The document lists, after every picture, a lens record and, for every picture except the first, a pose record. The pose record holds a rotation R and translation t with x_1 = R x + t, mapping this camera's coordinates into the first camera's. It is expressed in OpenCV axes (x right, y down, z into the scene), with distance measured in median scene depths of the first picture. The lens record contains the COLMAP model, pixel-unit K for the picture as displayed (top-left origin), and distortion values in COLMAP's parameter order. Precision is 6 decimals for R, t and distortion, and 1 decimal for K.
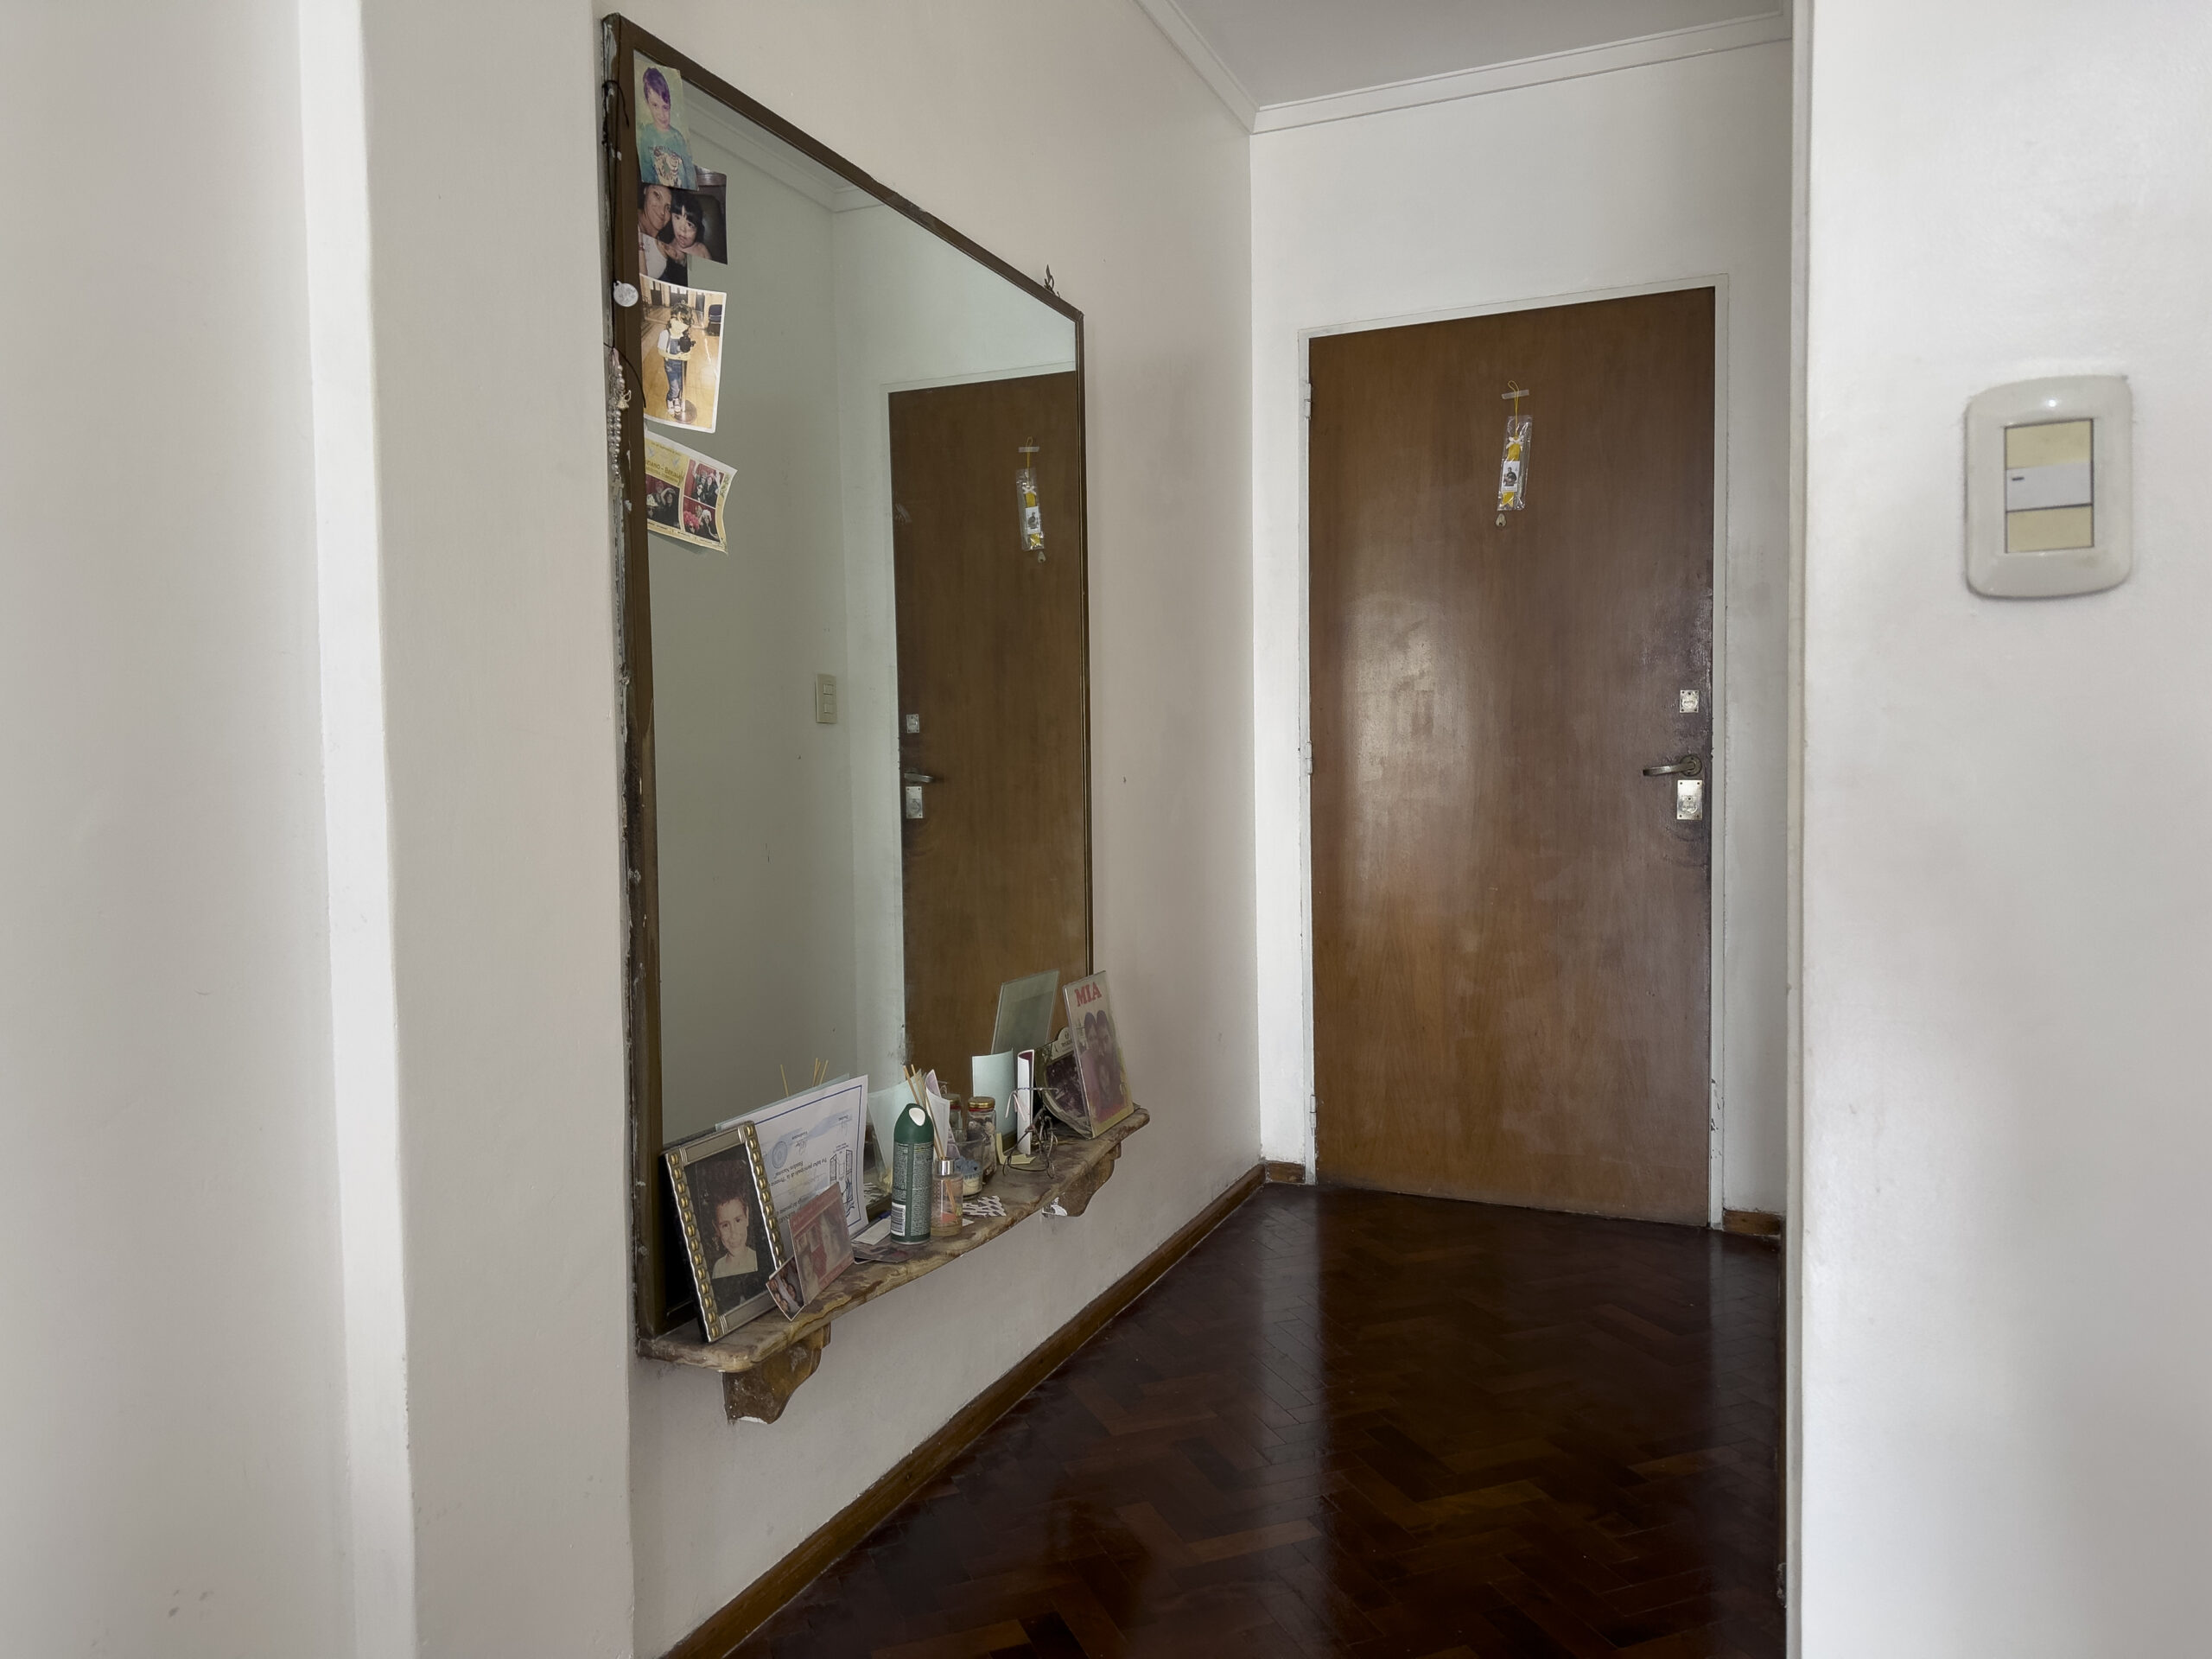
lens RADIAL K [[1549.5, 0, 1094.6], [0, 1549.5, 825.5], [0, 0, 1]] dist [0.170918, -0.370579]
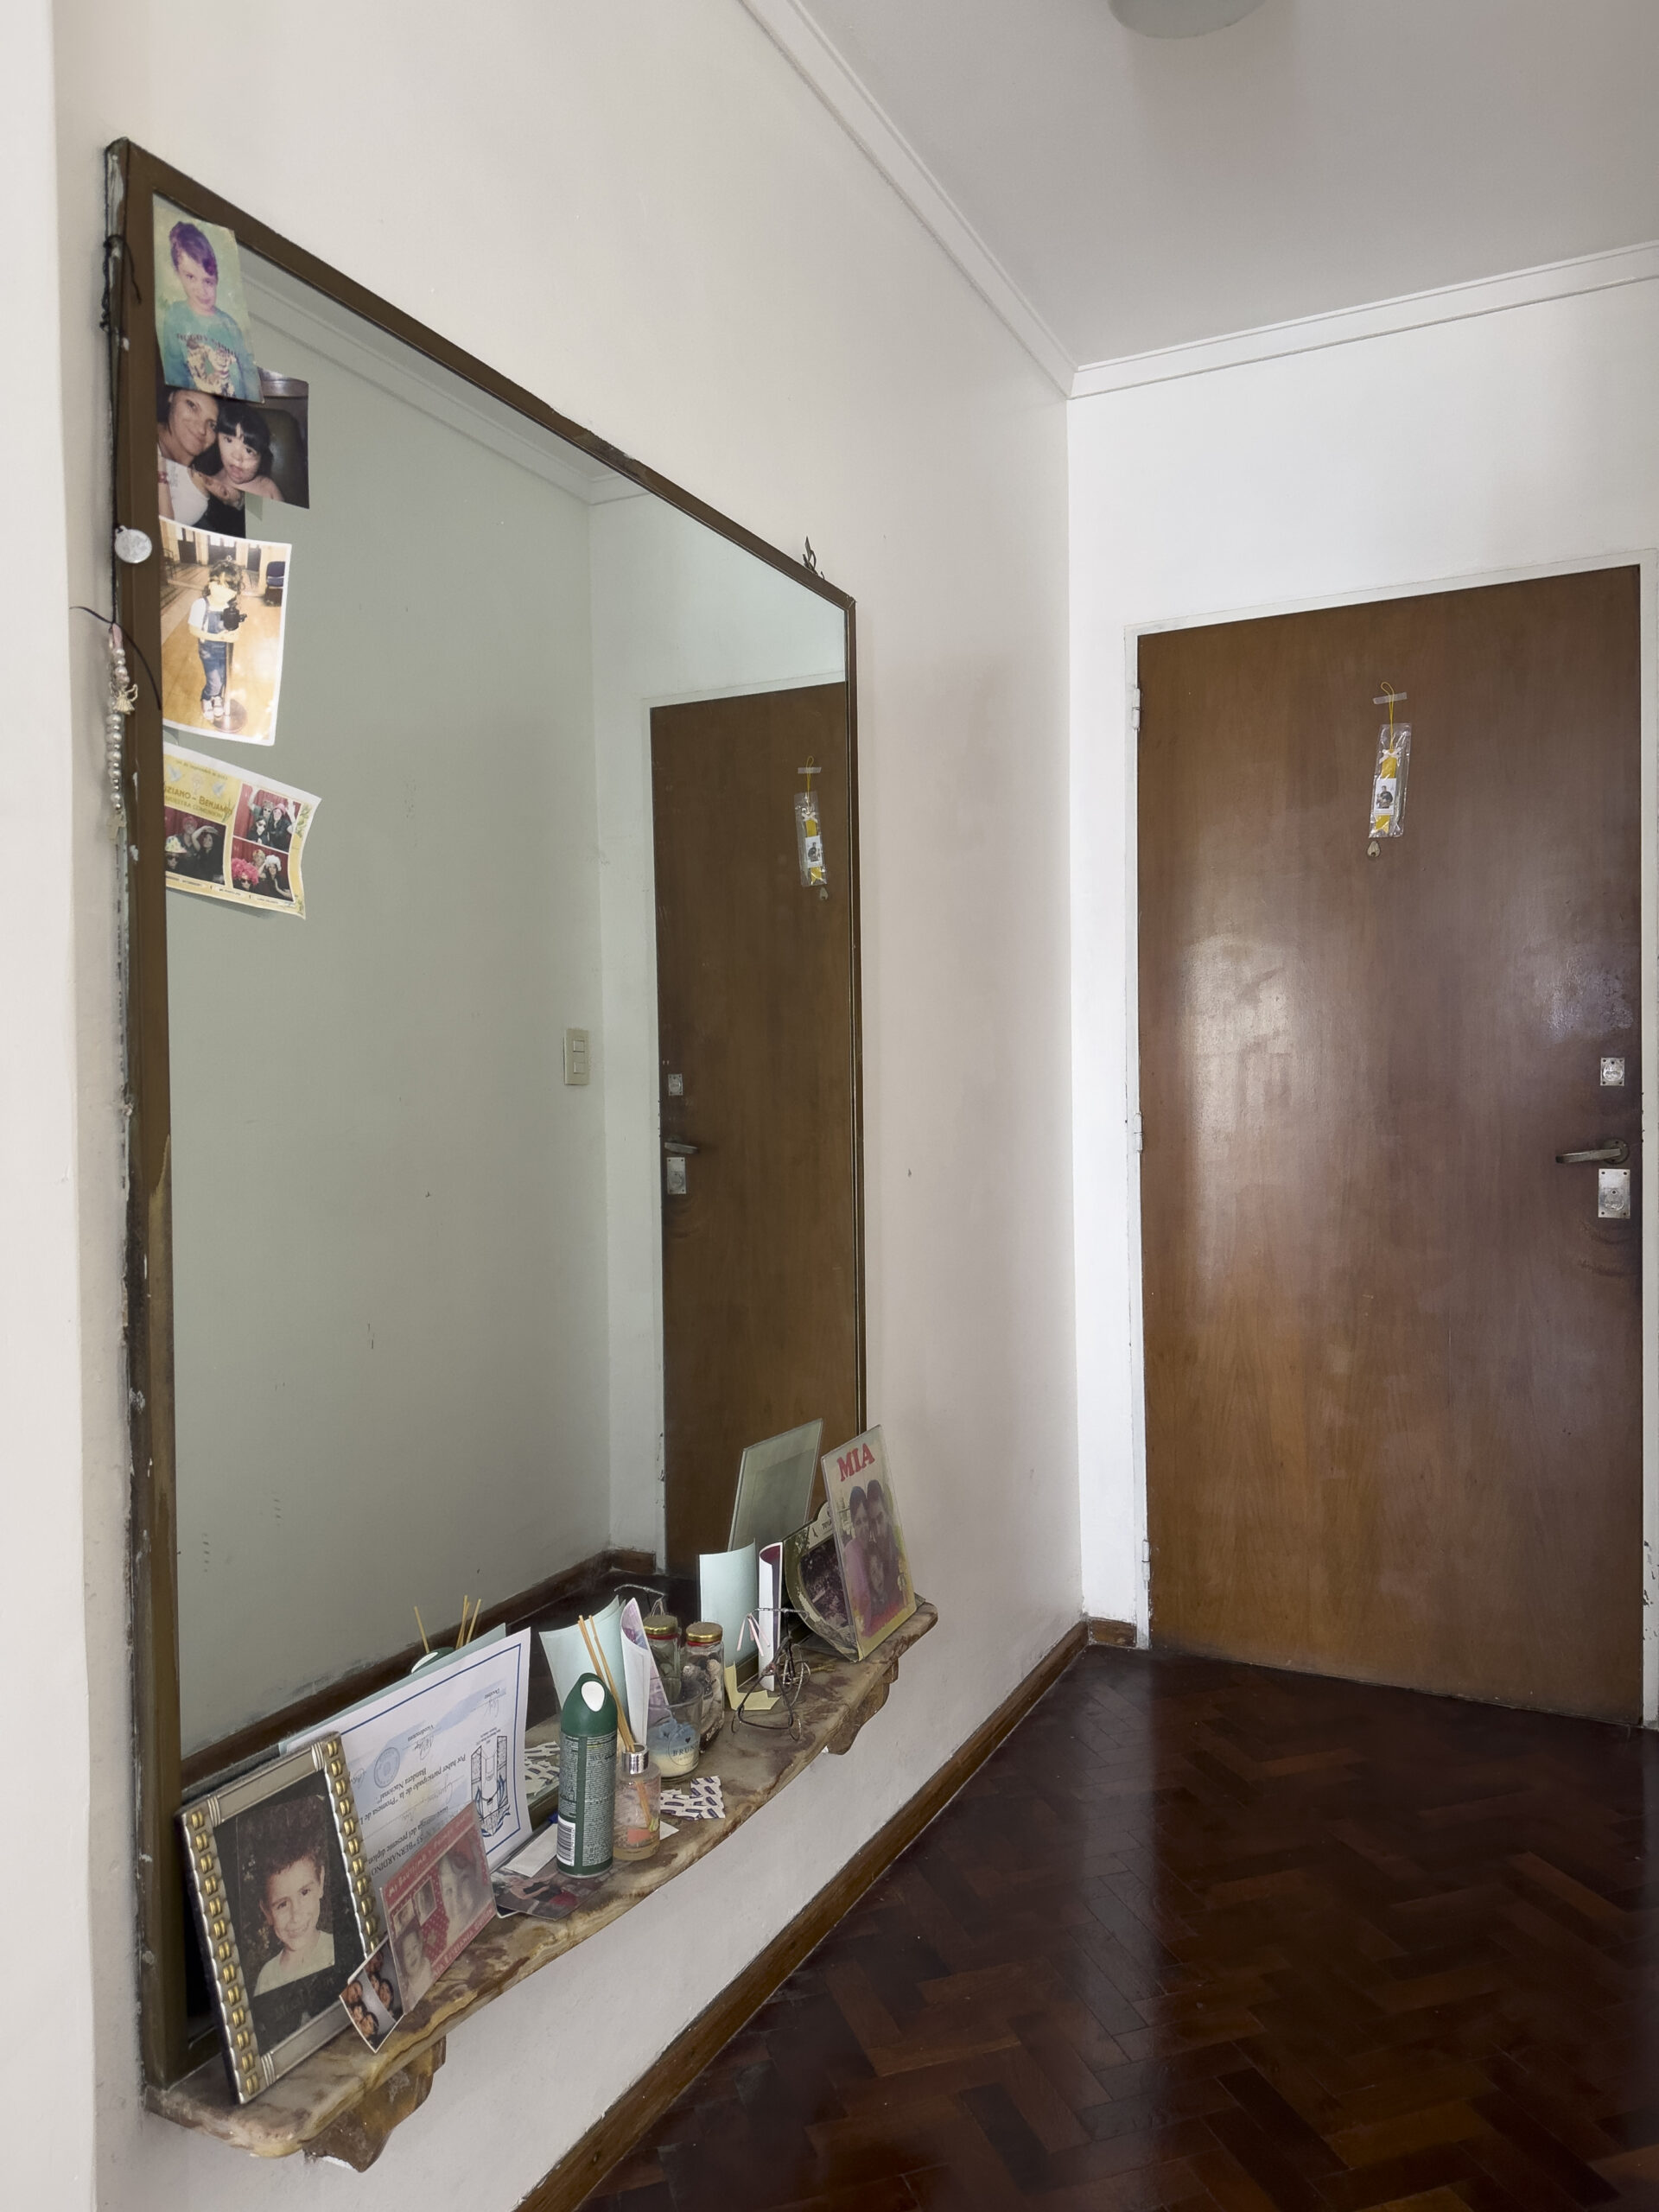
lens RADIAL K [[1558.7, 0, 829.5], [0, 1558.7, 1106.0], [0, 0, 1]] dist [0.092041, -0.145426]
pose [[0.998497, 0.001785, -0.054774, 0.030778], [-0.003235, 0.999646, -0.026399, -0.059601], [0.054708, 0.026536, 0.998150, 0.262856]]
